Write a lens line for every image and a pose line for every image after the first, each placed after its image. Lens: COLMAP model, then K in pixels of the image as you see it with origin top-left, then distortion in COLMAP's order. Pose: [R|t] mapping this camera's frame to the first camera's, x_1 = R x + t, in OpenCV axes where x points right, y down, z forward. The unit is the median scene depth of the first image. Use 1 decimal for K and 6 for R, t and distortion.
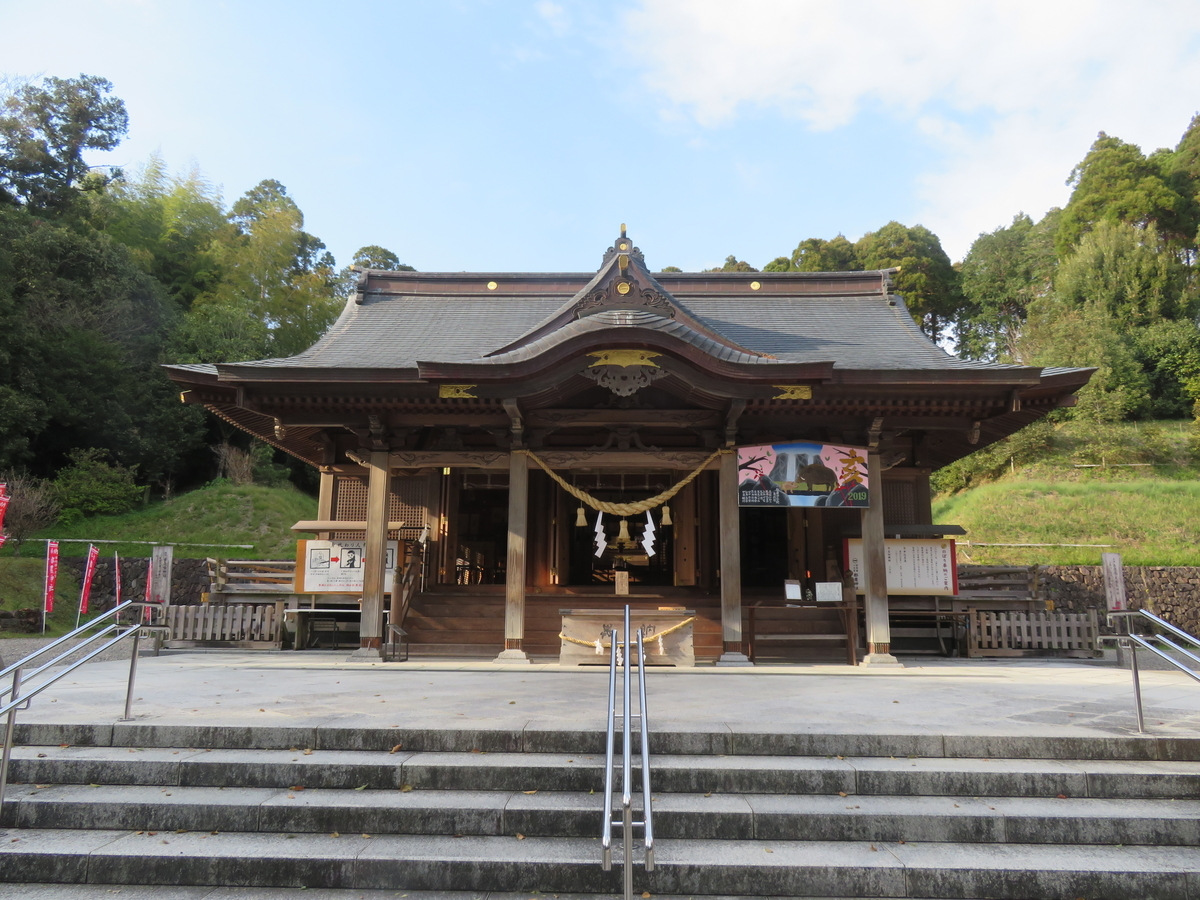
lens RADIAL K [[863.4, 0, 600.0], [0, 863.4, 450.0], [0, 0, 1]] dist [-0.005958, -0.000462]
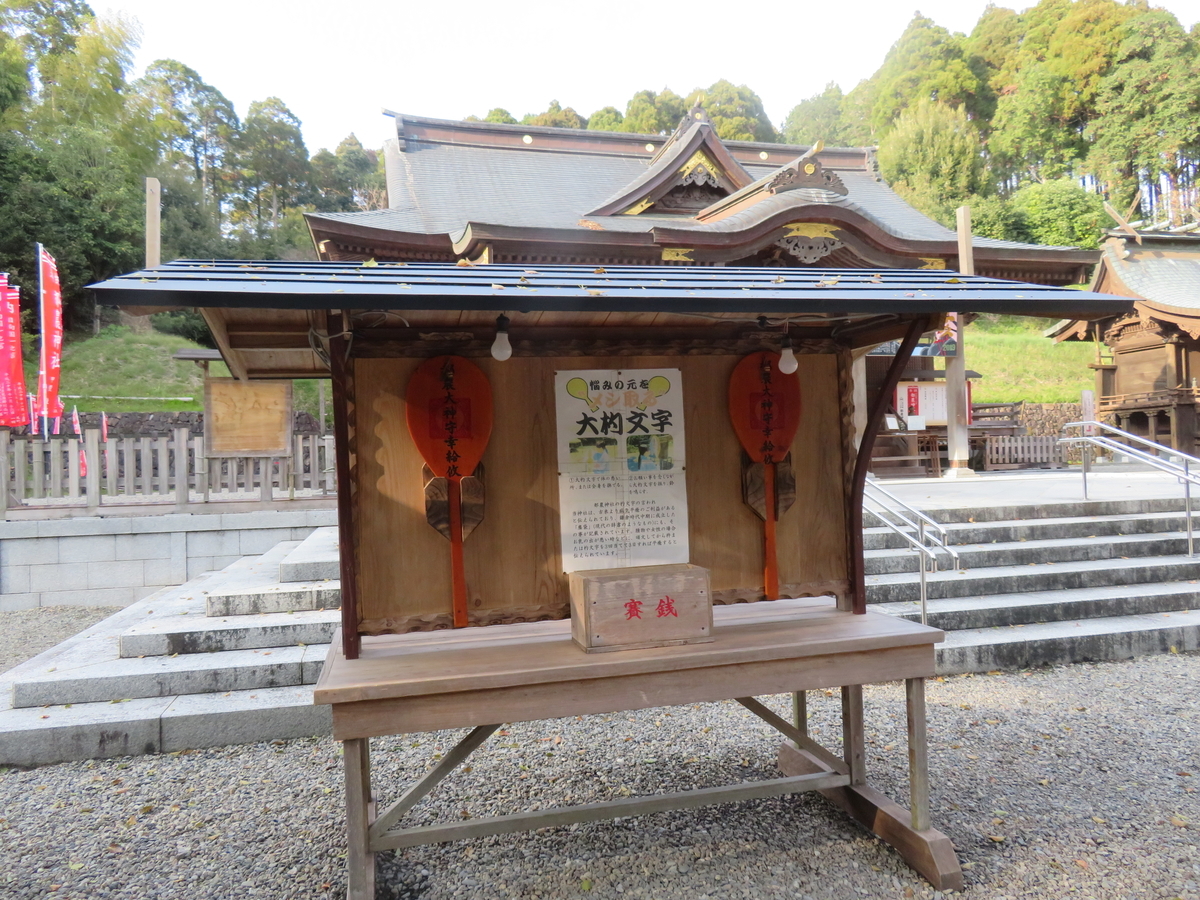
lens RADIAL K [[863.4, 0, 600.0], [0, 863.4, 450.0], [0, 0, 1]] dist [-0.005958, -0.000462]
pose [[0.962779, -0.030862, 0.268523, -0.165987], [-0.016016, 0.985201, 0.170656, -0.001953], [-0.269816, -0.168604, 0.948036, -0.027950]]
